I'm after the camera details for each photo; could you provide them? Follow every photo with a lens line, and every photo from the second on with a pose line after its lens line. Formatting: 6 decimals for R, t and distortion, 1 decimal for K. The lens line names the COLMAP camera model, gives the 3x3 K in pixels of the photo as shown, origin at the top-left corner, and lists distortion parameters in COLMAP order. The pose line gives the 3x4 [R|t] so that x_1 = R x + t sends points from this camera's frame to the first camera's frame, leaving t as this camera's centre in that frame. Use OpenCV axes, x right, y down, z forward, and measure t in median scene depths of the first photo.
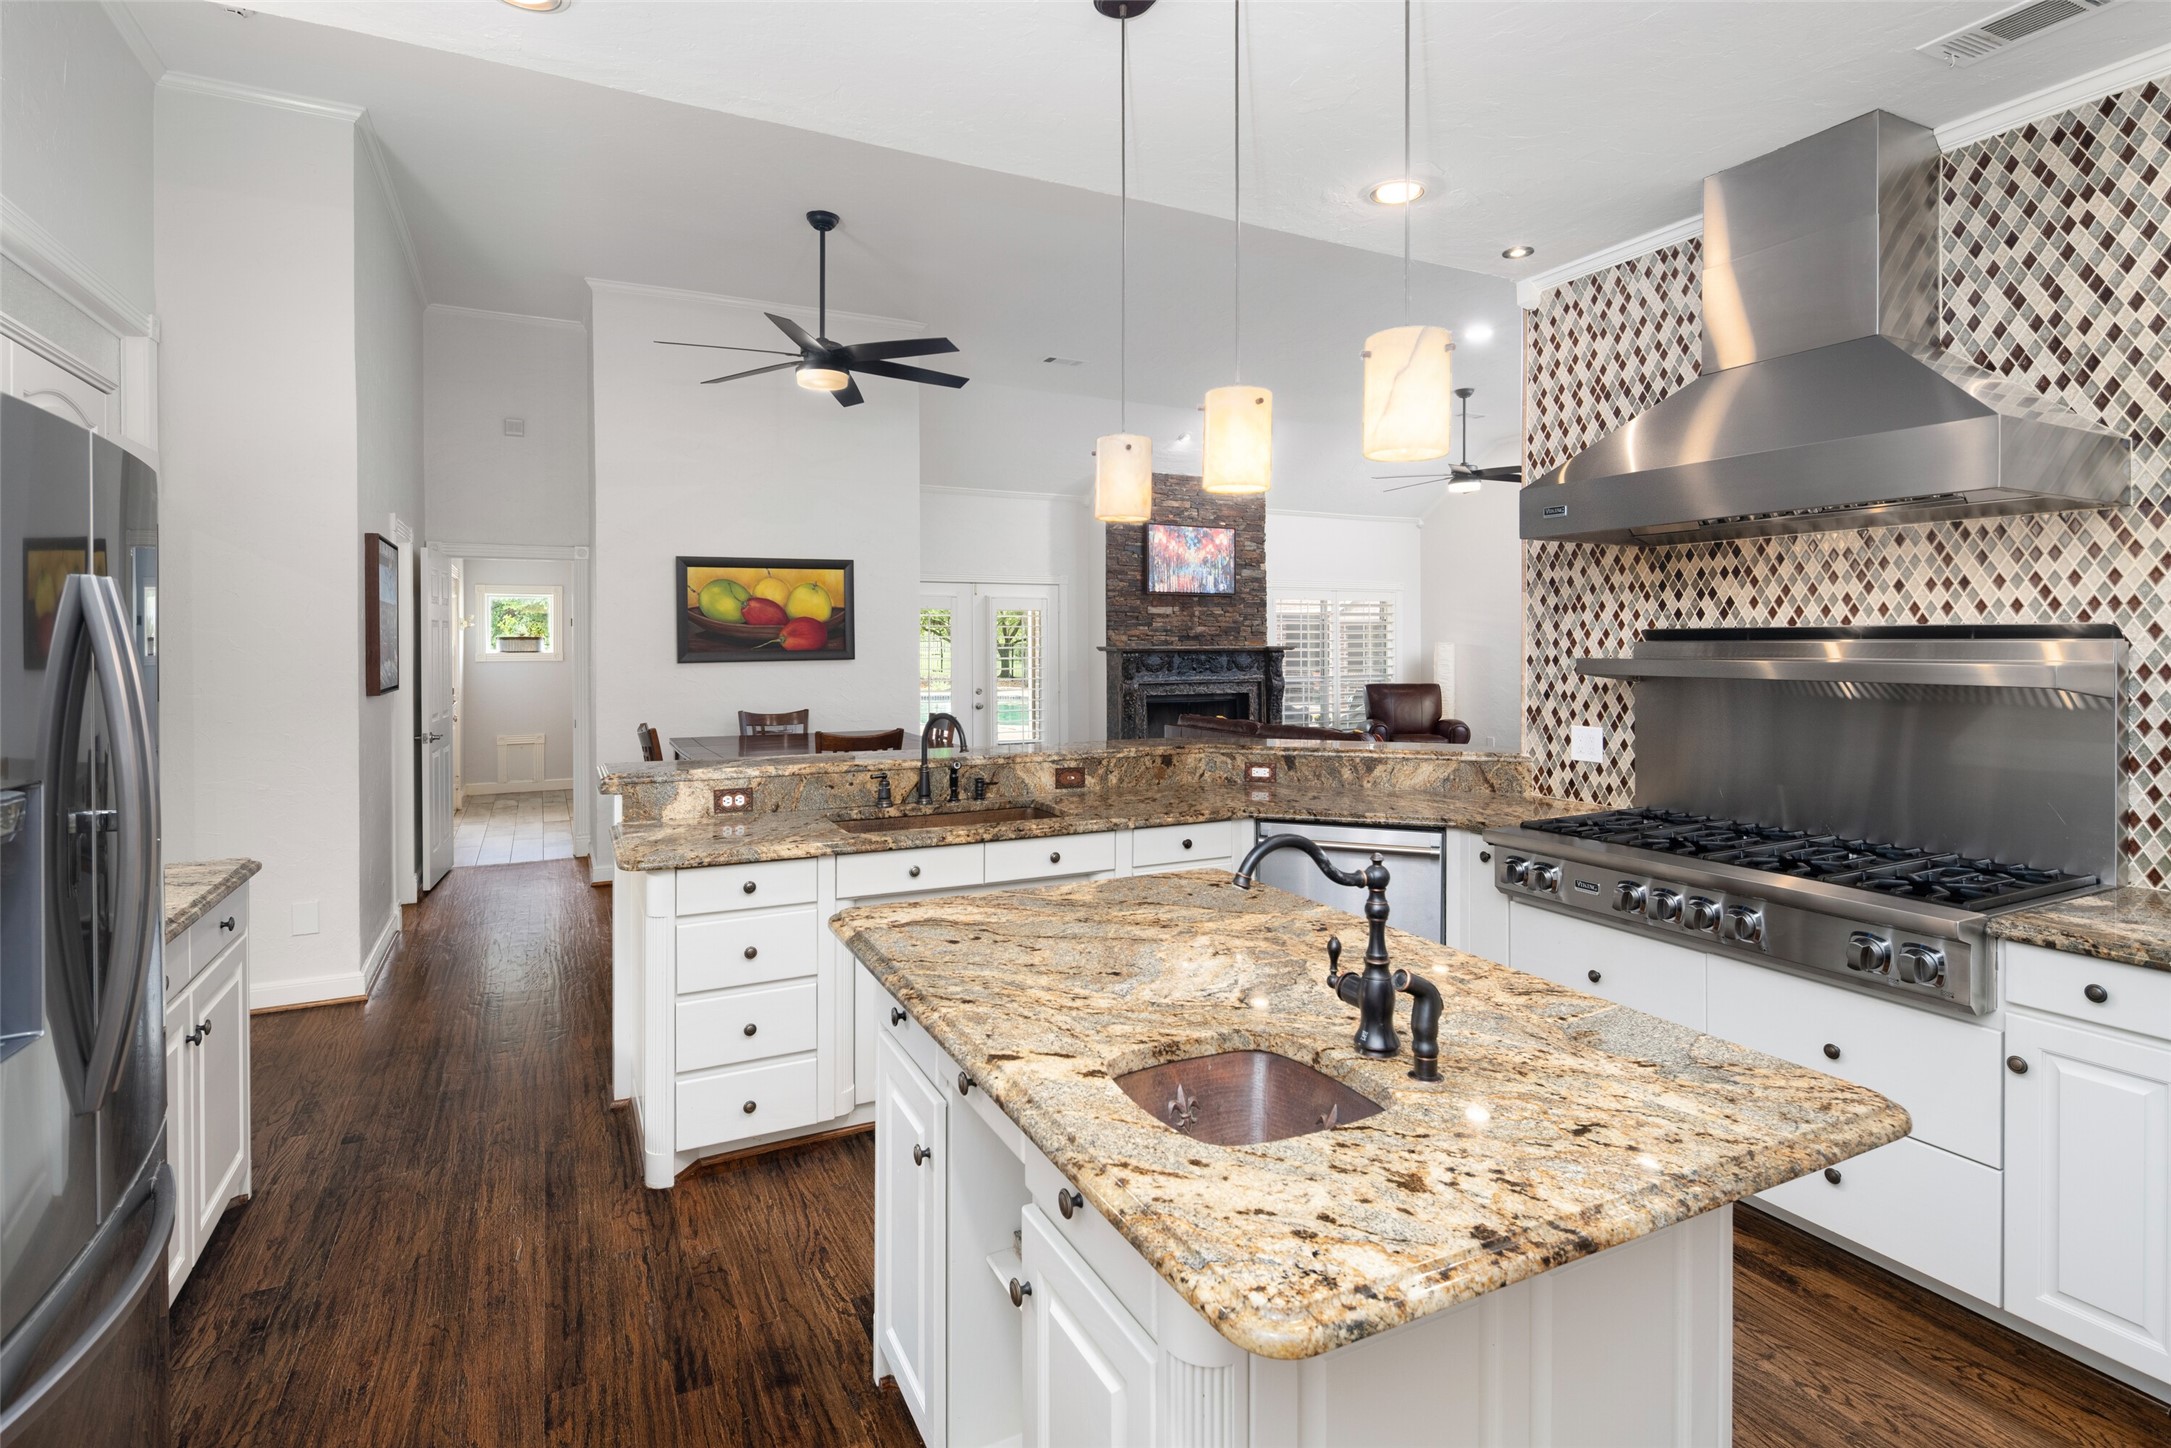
lens RADIAL K [[1071.0, 0, 1084.5], [0, 1071.0, 670.1], [0, 0, 1]] dist [0.000298, -0.003257]
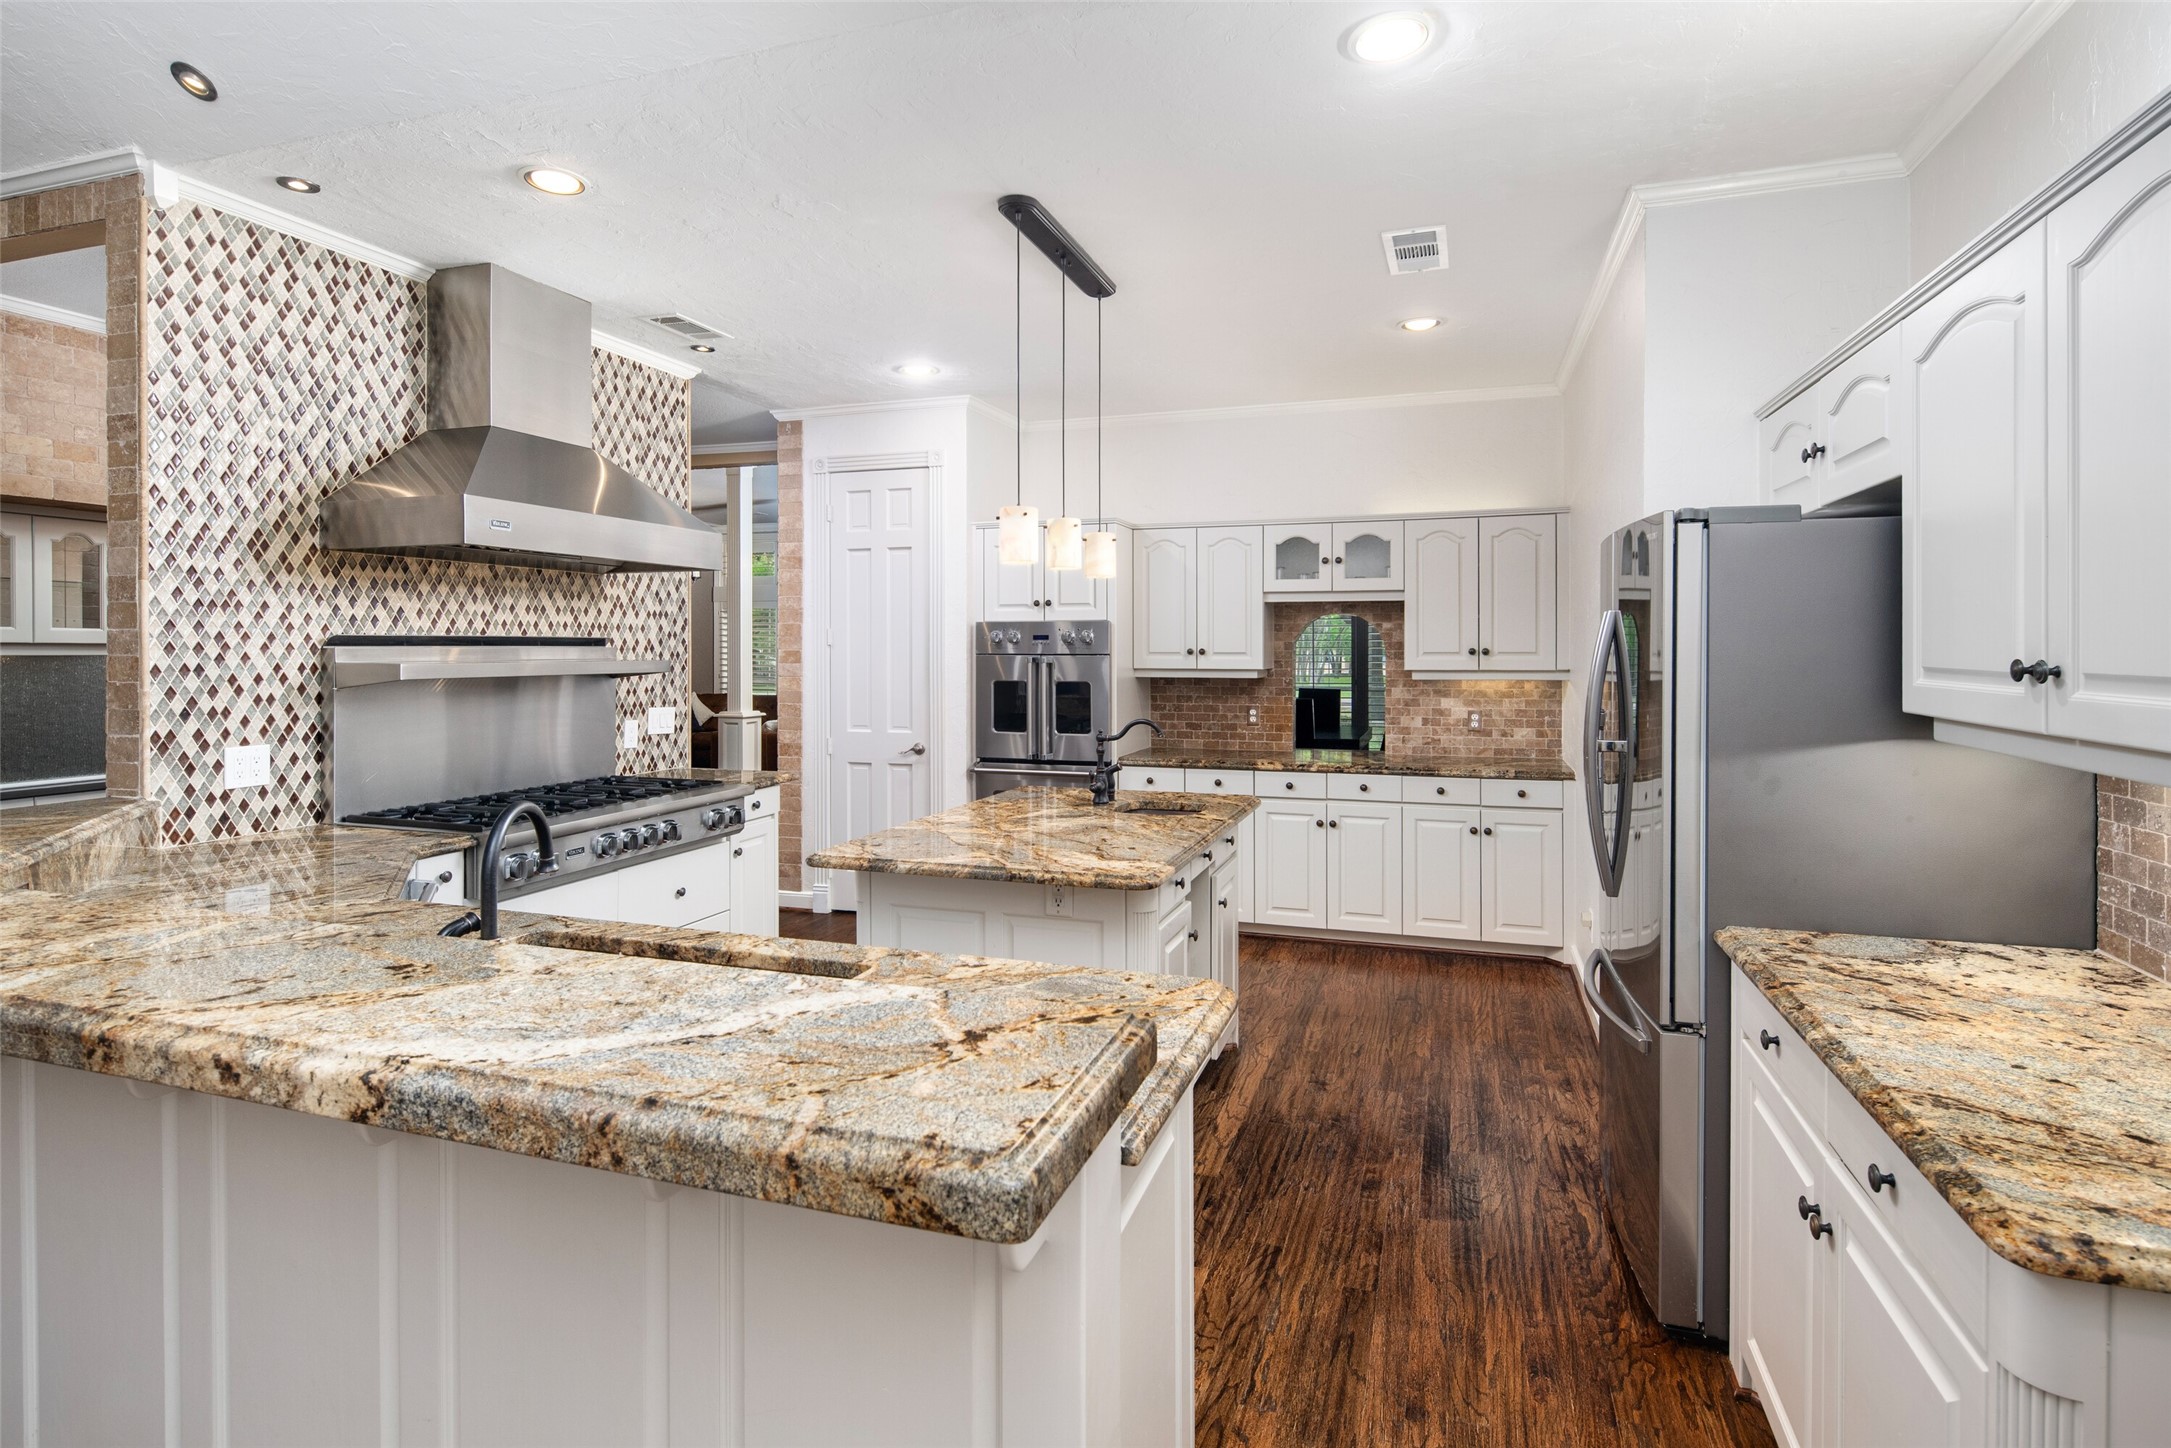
lens RADIAL K [[1071.0, 0, 1110.9], [0, 1071.0, 654.7], [0, 0, 1]] dist [0.000298, -0.003257]
pose [[-0.714462, -0.000069, 0.699675, -0.626219], [0.020635, 0.999563, 0.021170, -0.024059], [-0.699370, 0.029563, -0.714148, 1.133888]]
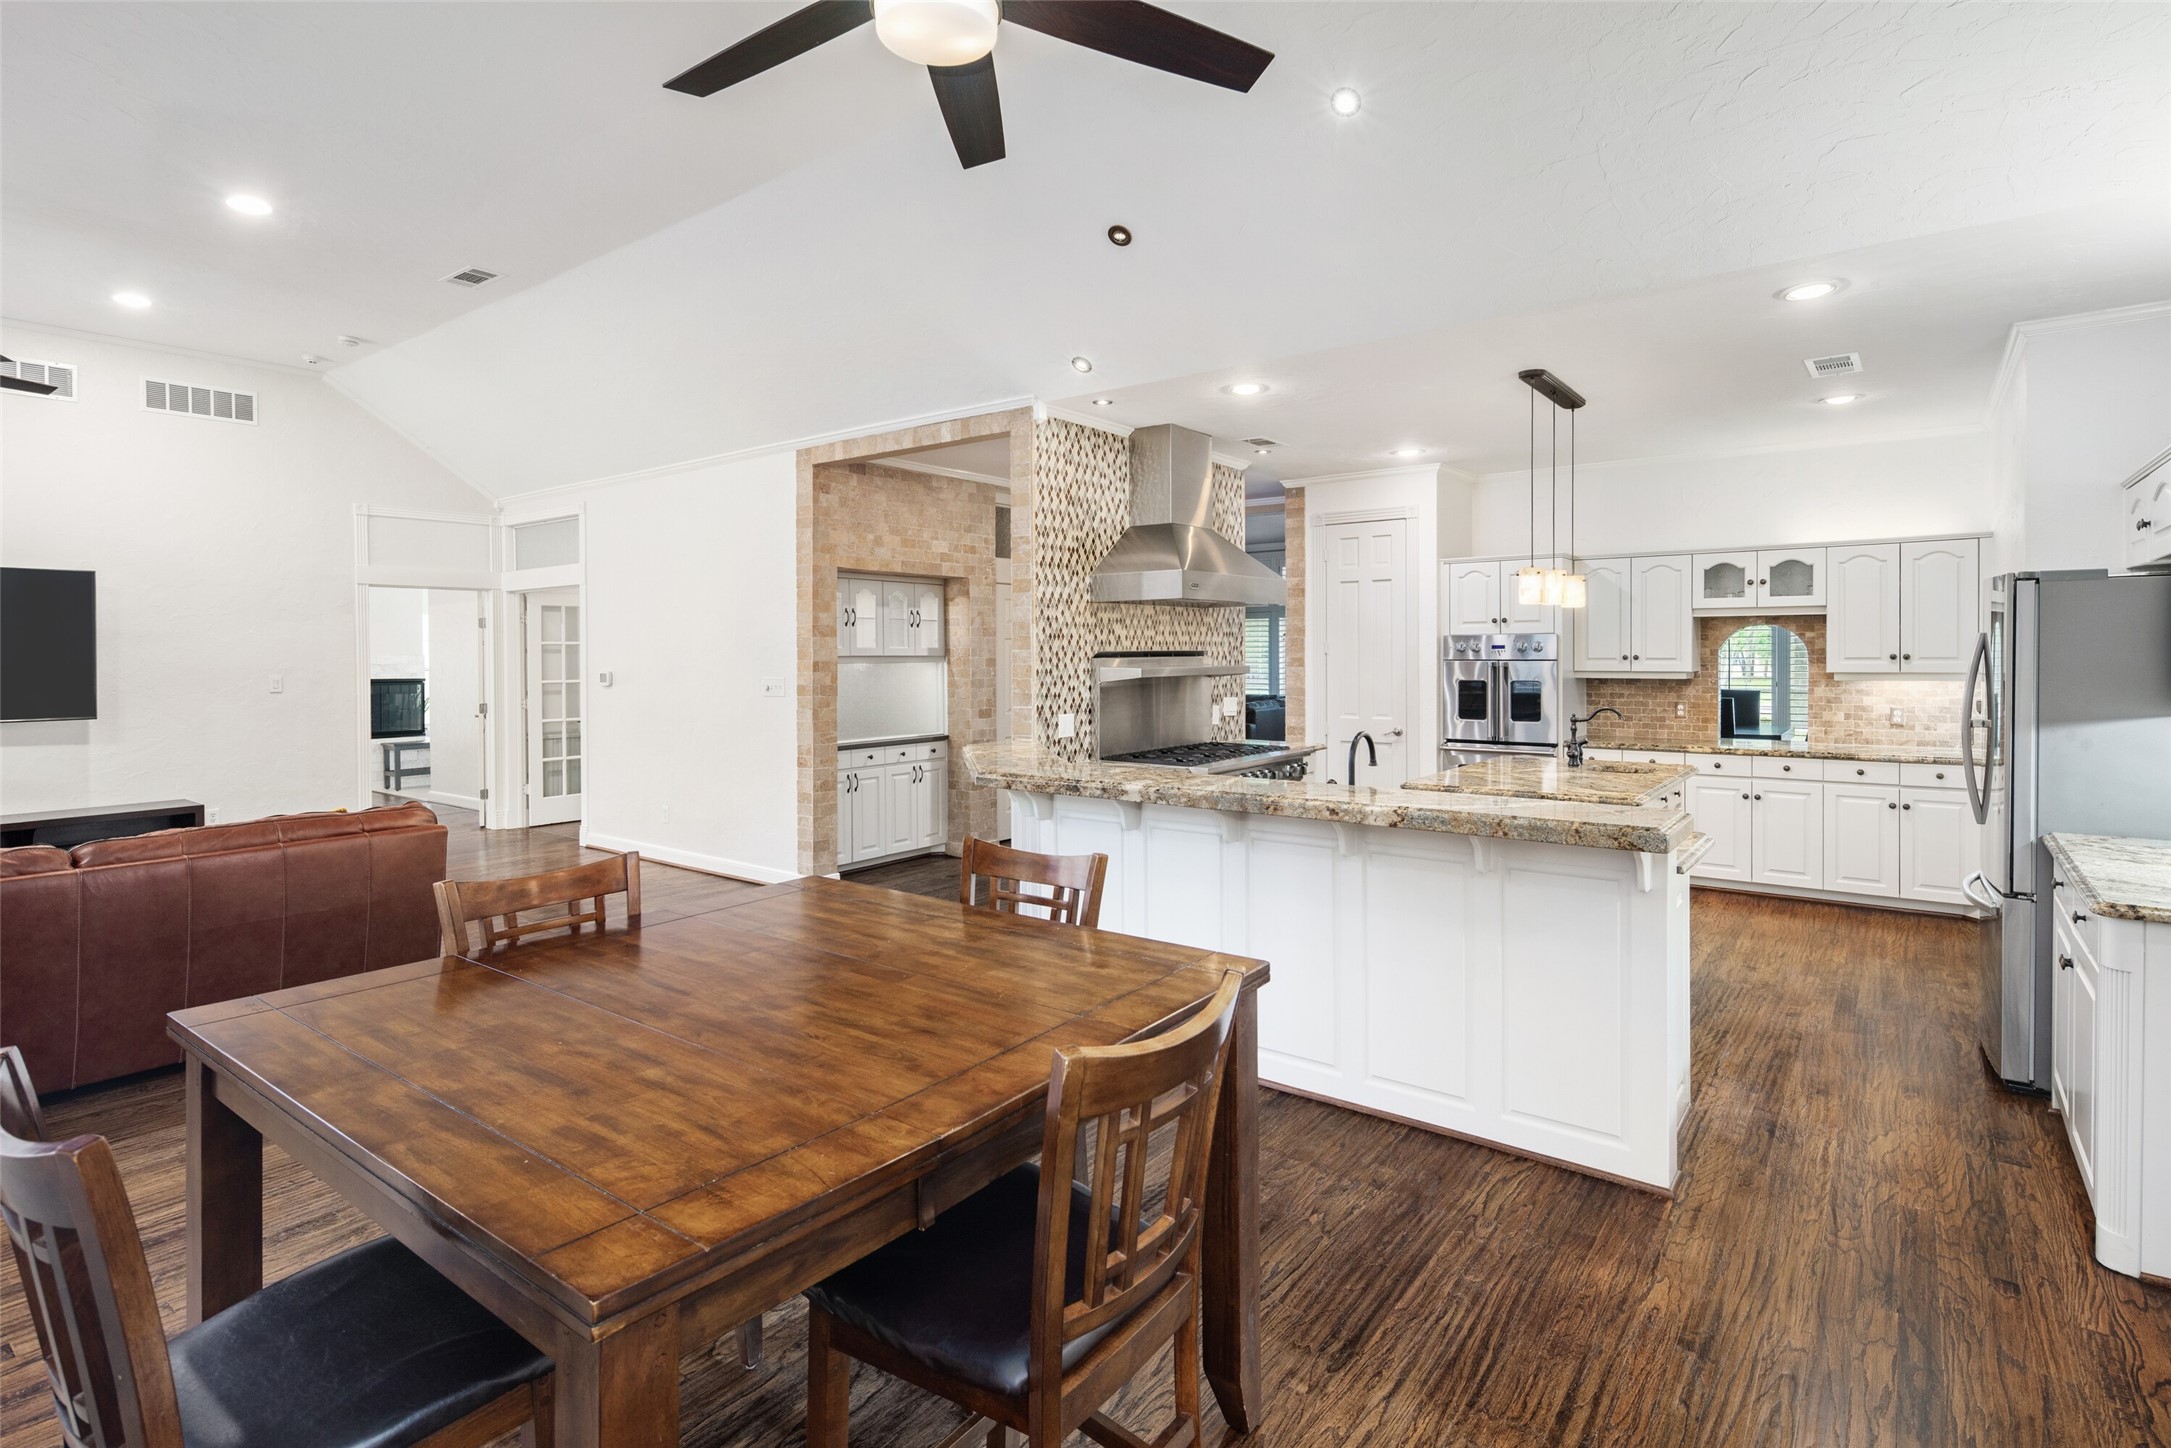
lens RADIAL K [[1071.0, 0, 1091.7], [0, 1071.0, 669.8], [0, 0, 1]] dist [0.000298, -0.003257]
pose [[-0.438918, -0.008638, 0.898486, -0.930893], [0.030671, 0.999227, 0.024589, -0.047714], [-0.898004, 0.038350, -0.438313, 1.649190]]
